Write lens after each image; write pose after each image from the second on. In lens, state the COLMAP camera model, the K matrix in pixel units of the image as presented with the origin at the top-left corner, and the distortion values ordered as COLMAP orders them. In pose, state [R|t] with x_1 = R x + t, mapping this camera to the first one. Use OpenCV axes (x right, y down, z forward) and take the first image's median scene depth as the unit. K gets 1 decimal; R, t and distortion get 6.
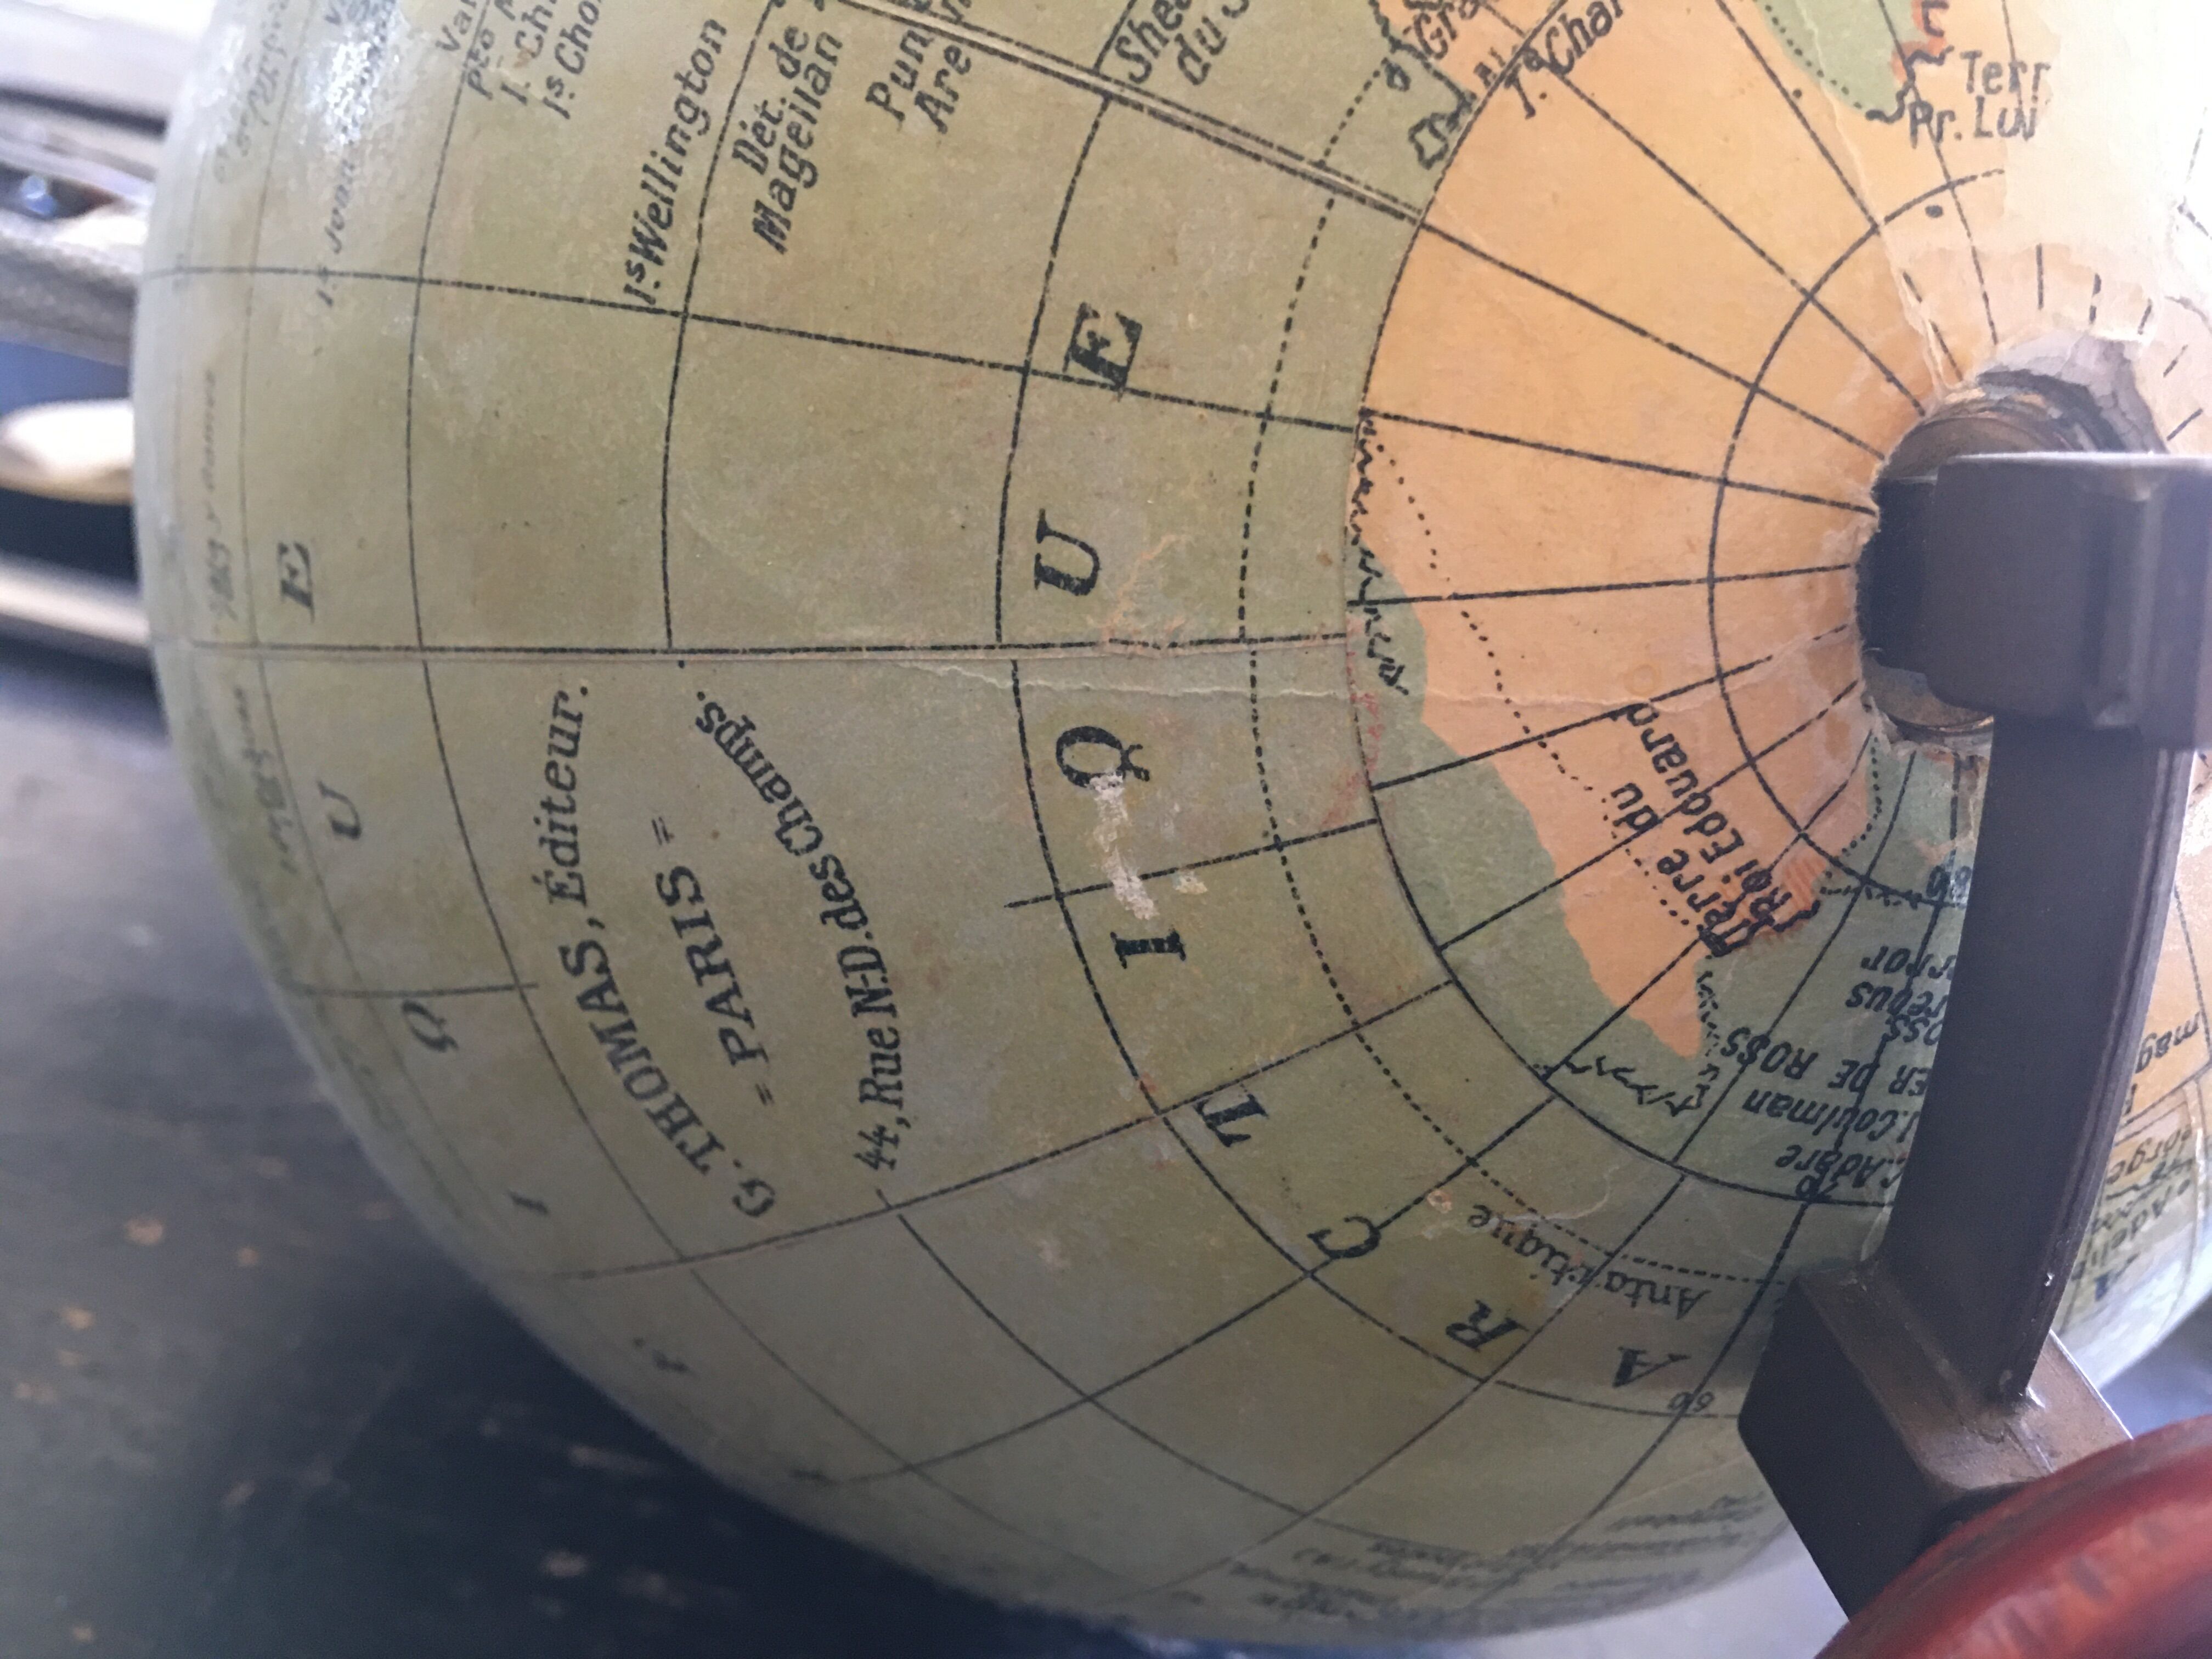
lens RADIAL K [[1940.5, 0, 1098.4], [0, 1940.5, 829.5], [0, 0, 1]] dist [0.086898, -0.192976]
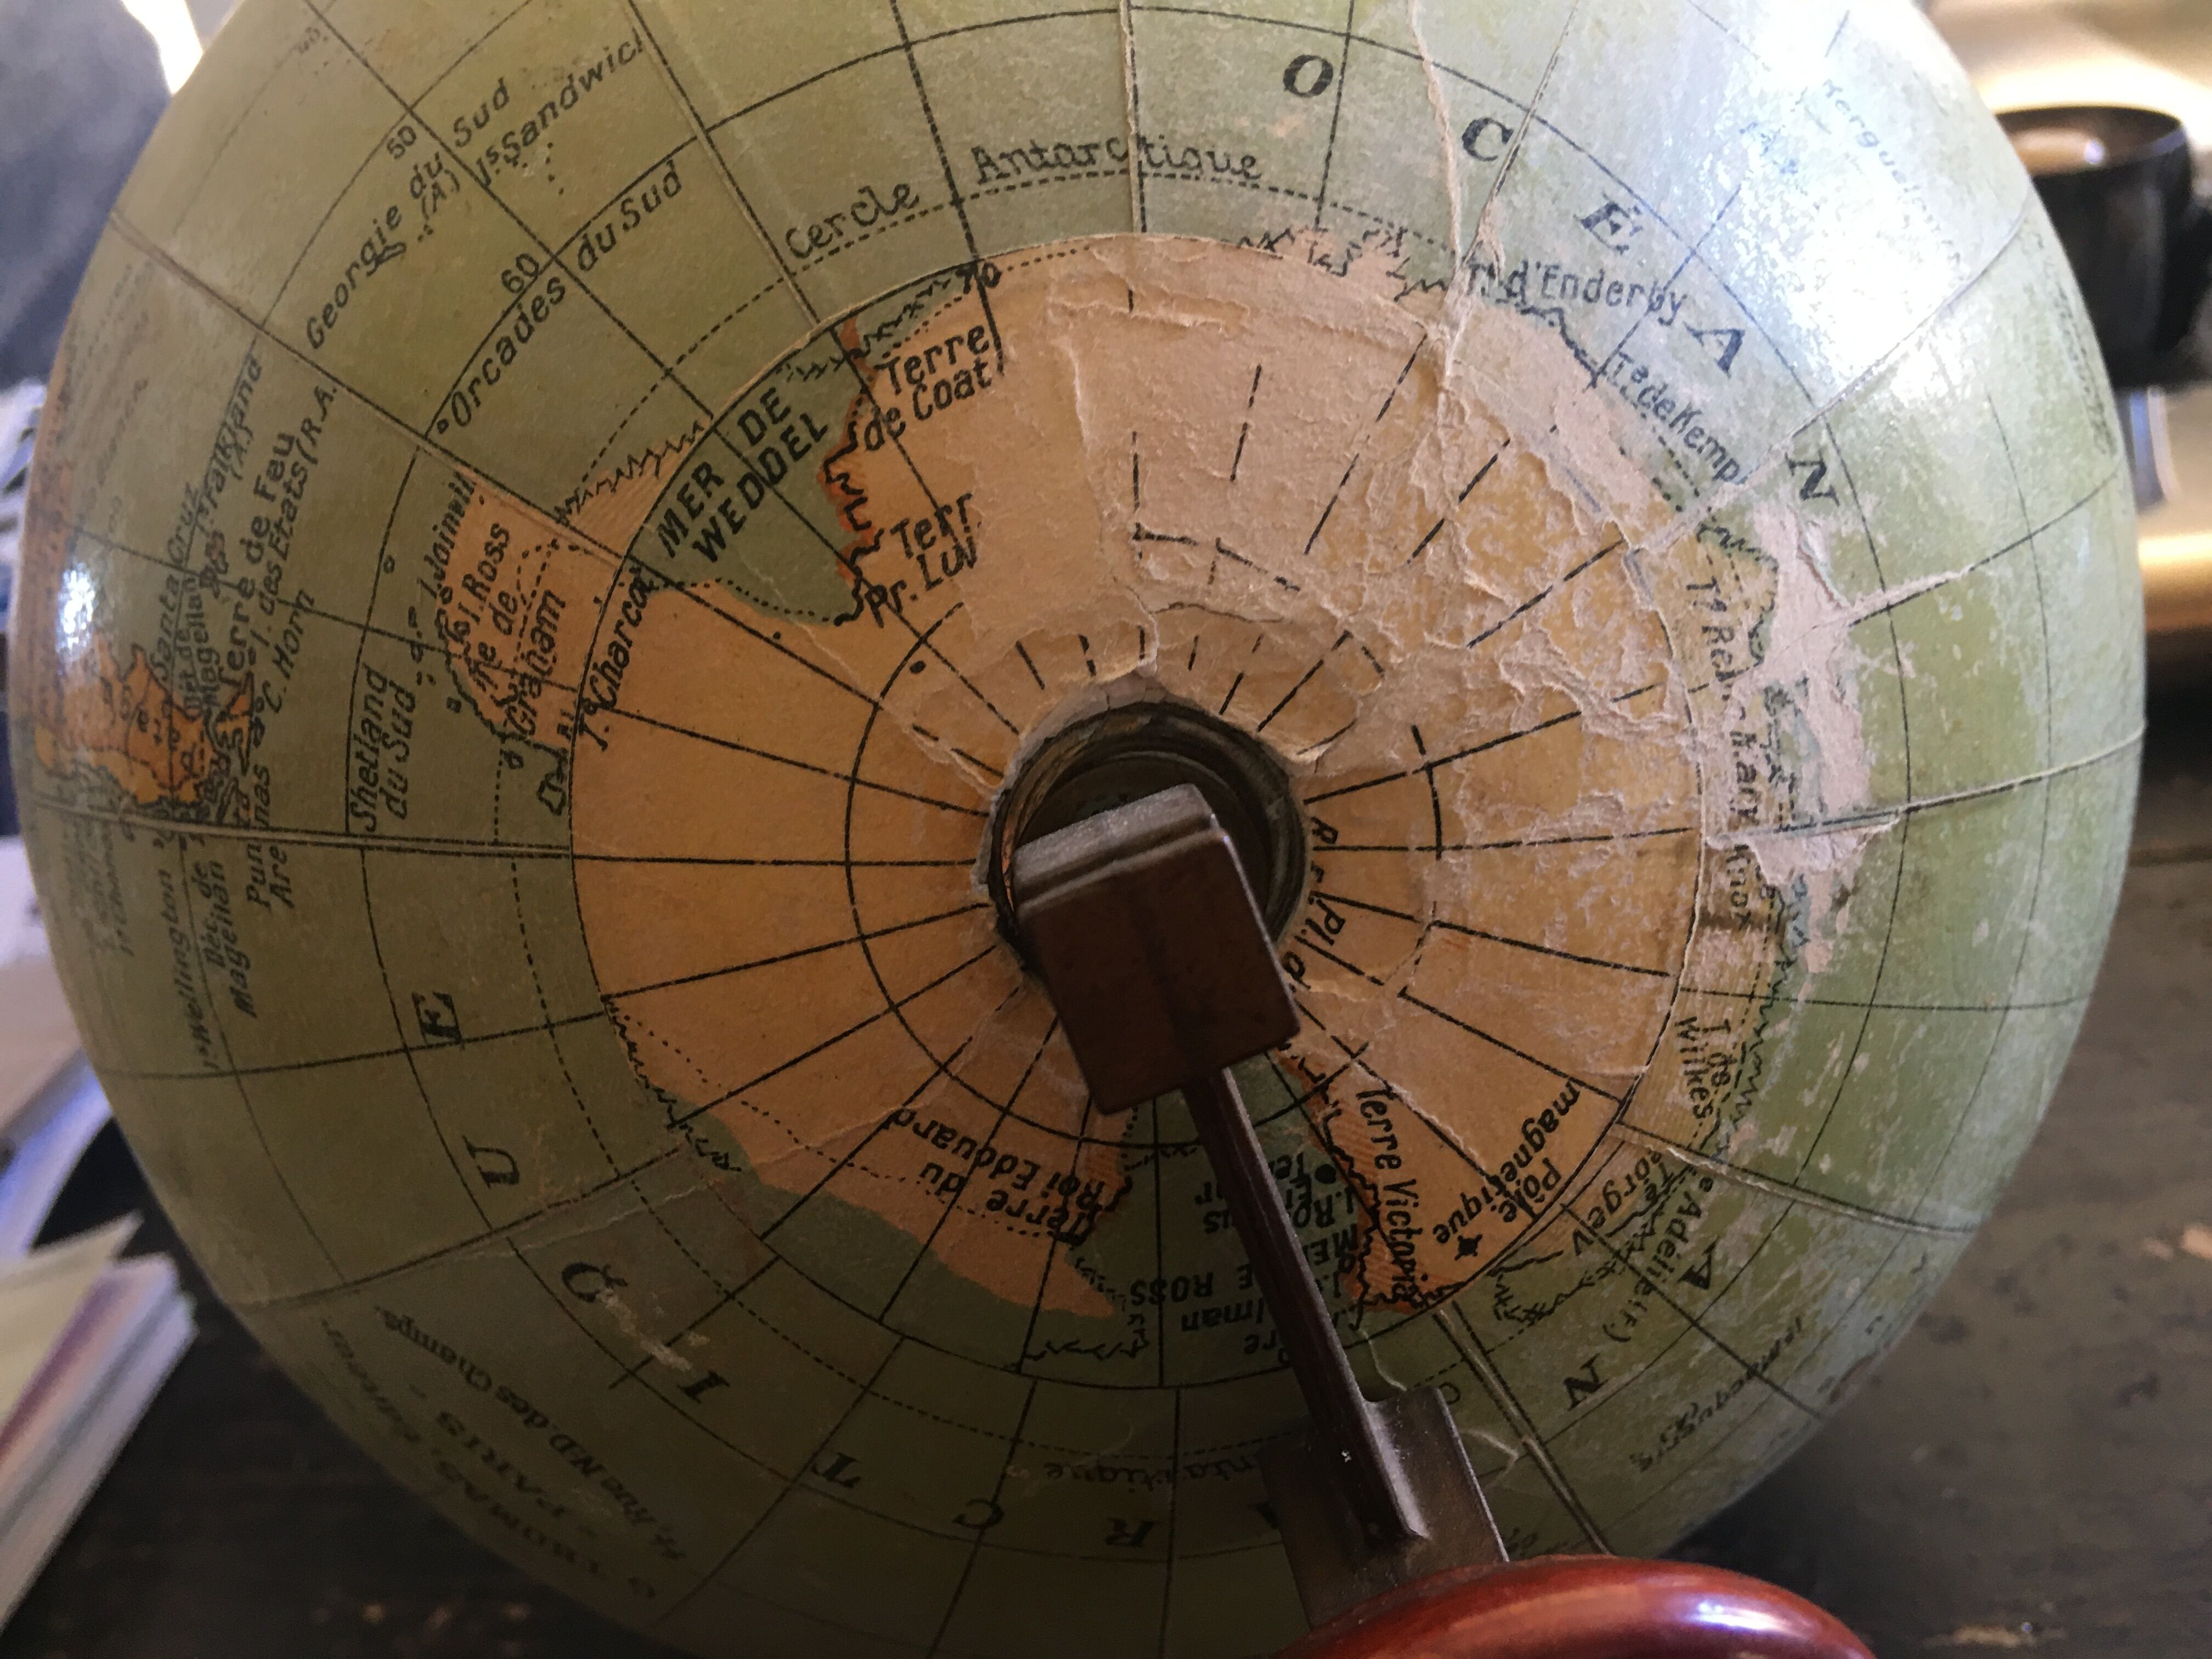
lens RADIAL K [[1940.5, 0, 1101.5], [0, 1940.5, 816.4], [0, 0, 1]] dist [0.086898, -0.192976]
pose [[0.869983, -0.404486, -0.281996, 0.824075], [0.418905, 0.907975, -0.010010, -0.169396], [0.260094, -0.109421, 0.959363, -0.143822]]
